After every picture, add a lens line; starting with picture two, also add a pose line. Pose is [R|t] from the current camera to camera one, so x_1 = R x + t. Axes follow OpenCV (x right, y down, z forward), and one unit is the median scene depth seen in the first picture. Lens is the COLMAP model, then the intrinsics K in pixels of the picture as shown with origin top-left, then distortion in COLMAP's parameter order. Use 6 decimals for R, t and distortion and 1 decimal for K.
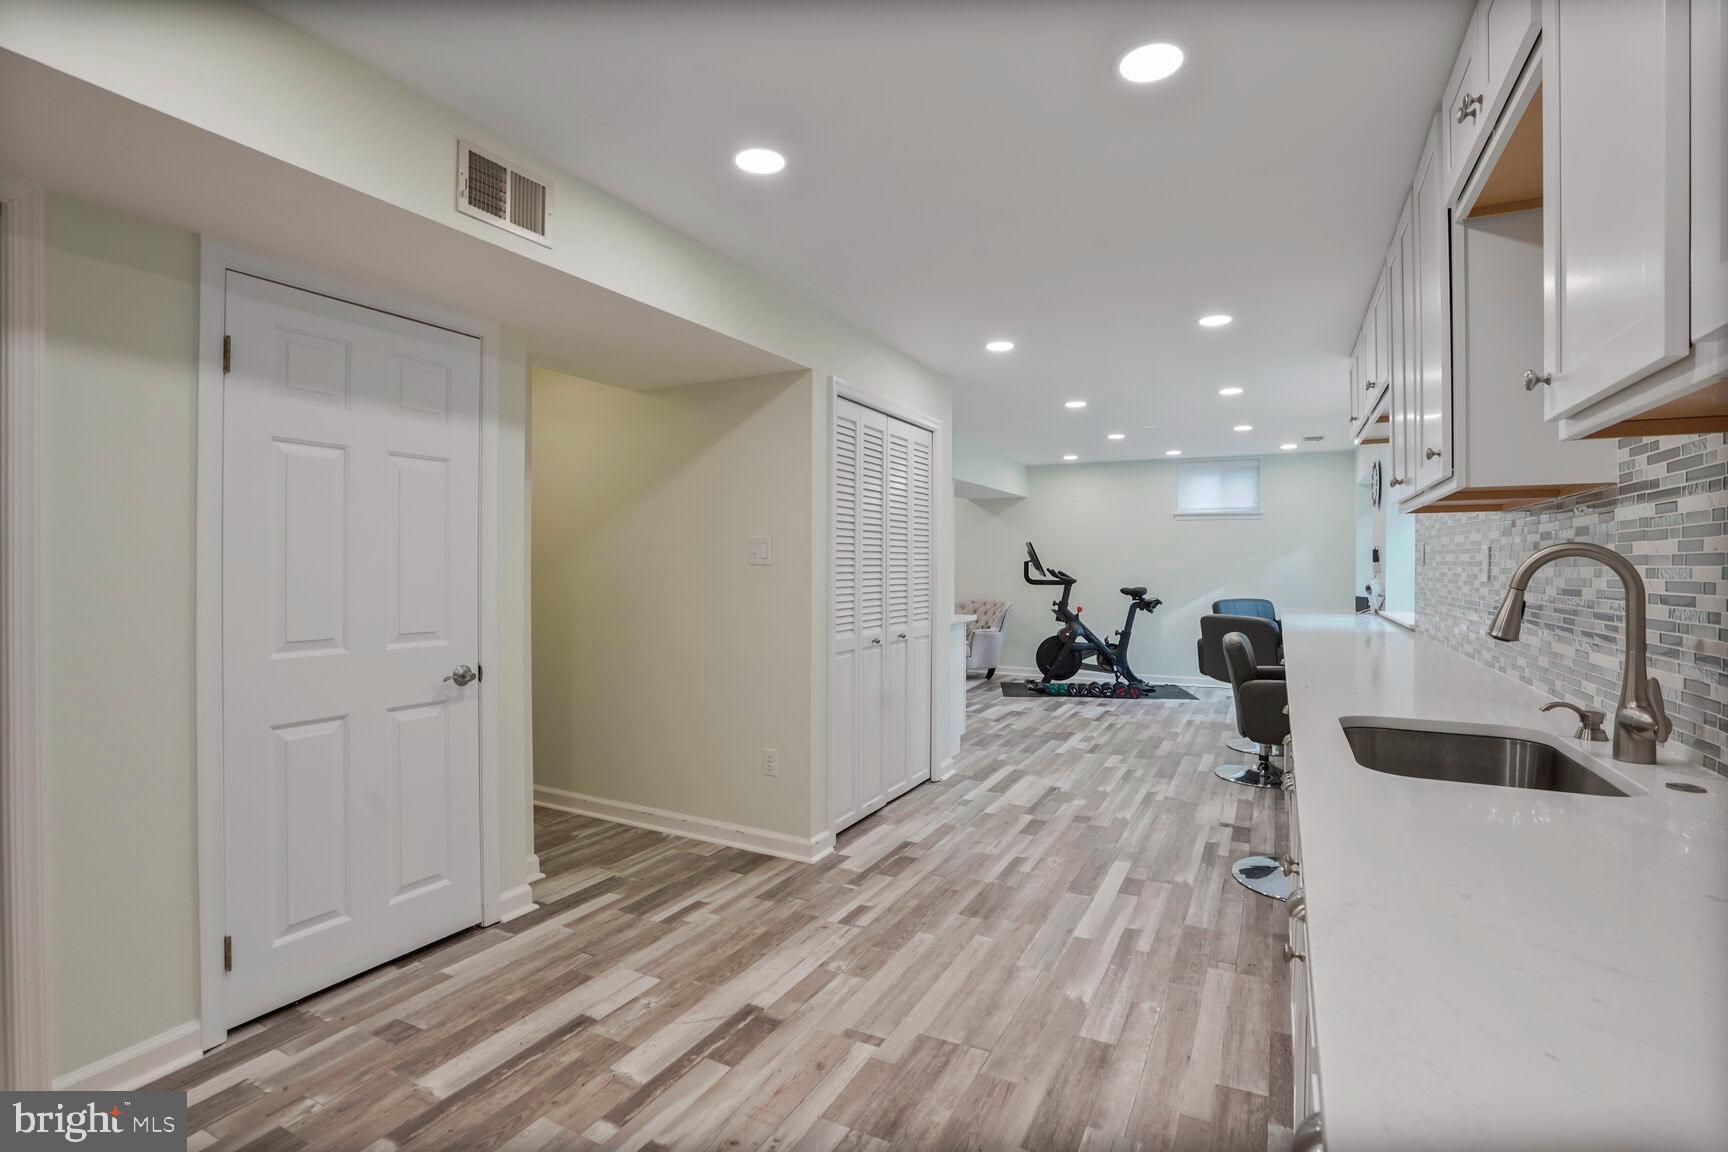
lens RADIAL K [[802.1, 0, 864.2], [0, 802.1, 571.1], [0, 0, 1]] dist [-0.039480, 0.002699]
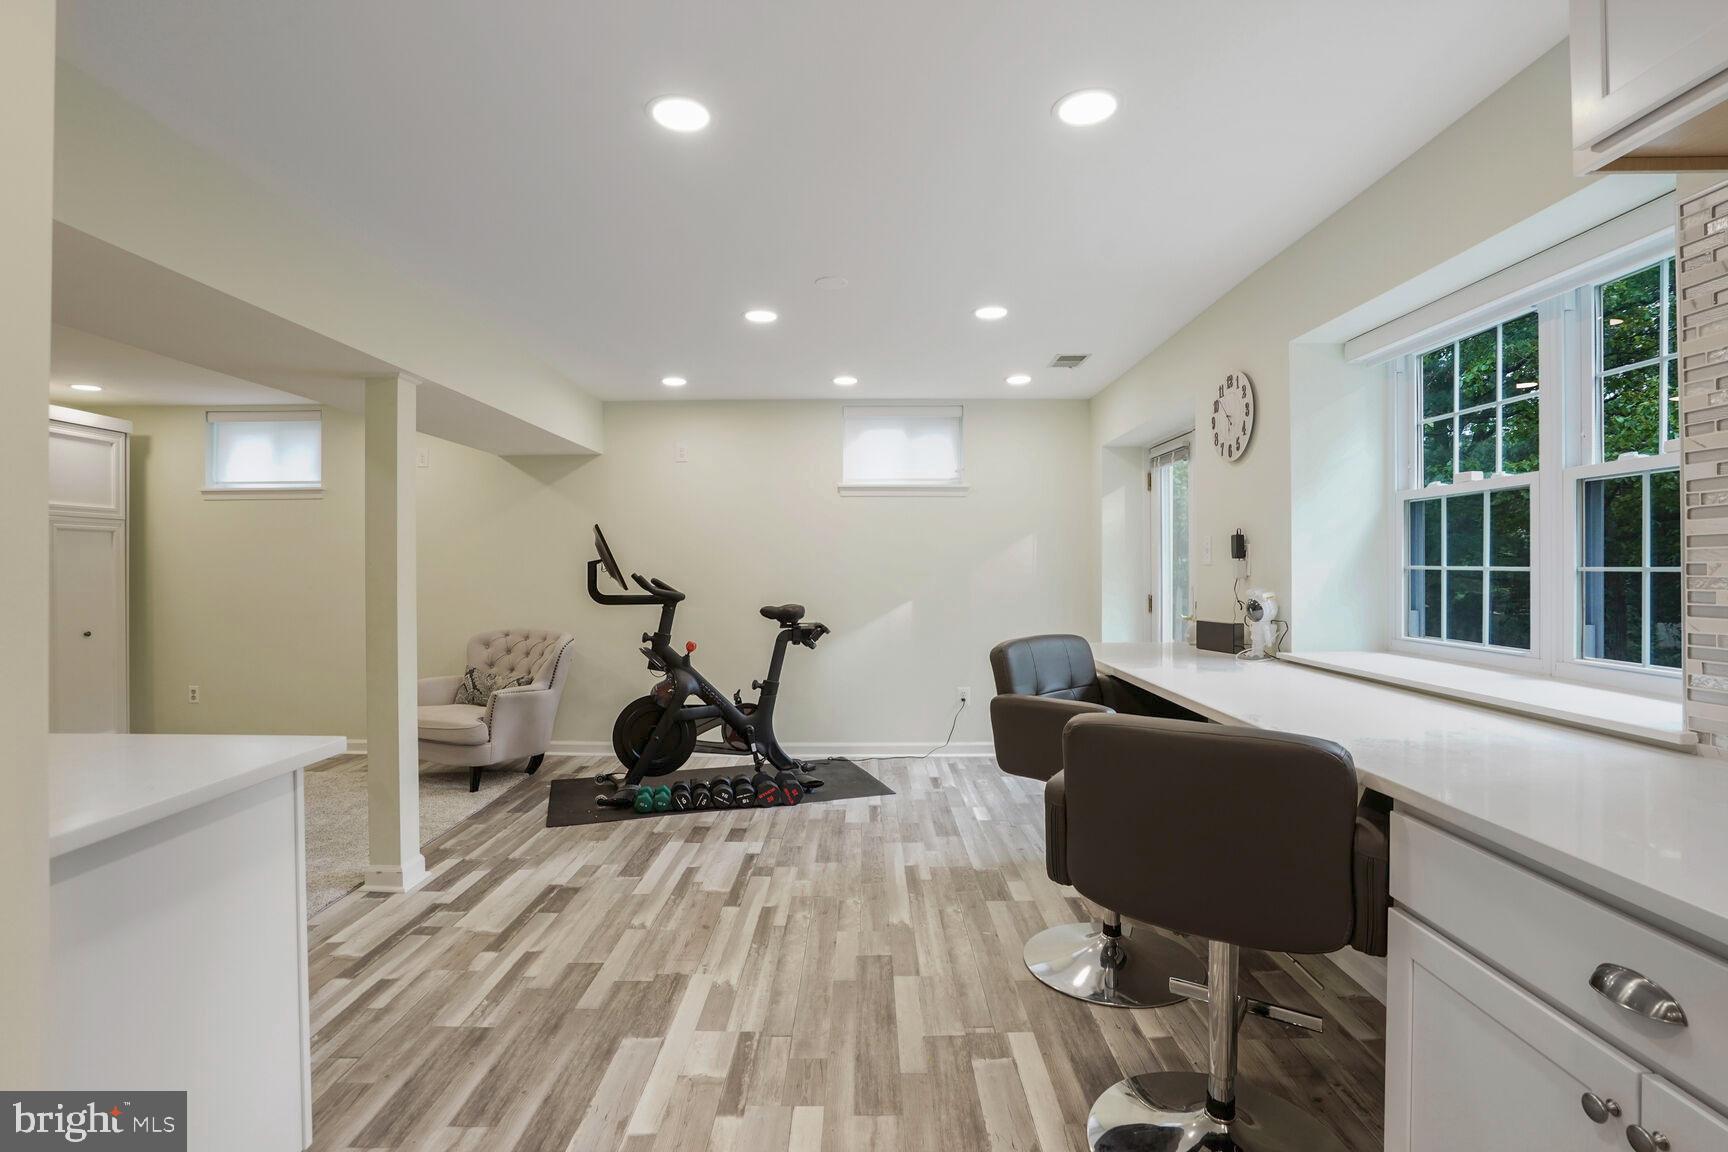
lens RADIAL K [[802.1, 0, 869.7], [0, 802.1, 582.6], [0, 0, 1]] dist [-0.039480, 0.002699]
pose [[0.884833, -0.010889, 0.465781, 0.140155], [0.007584, 0.999931, 0.008970, -0.001440], [-0.465847, -0.004405, 0.884854, 0.522825]]
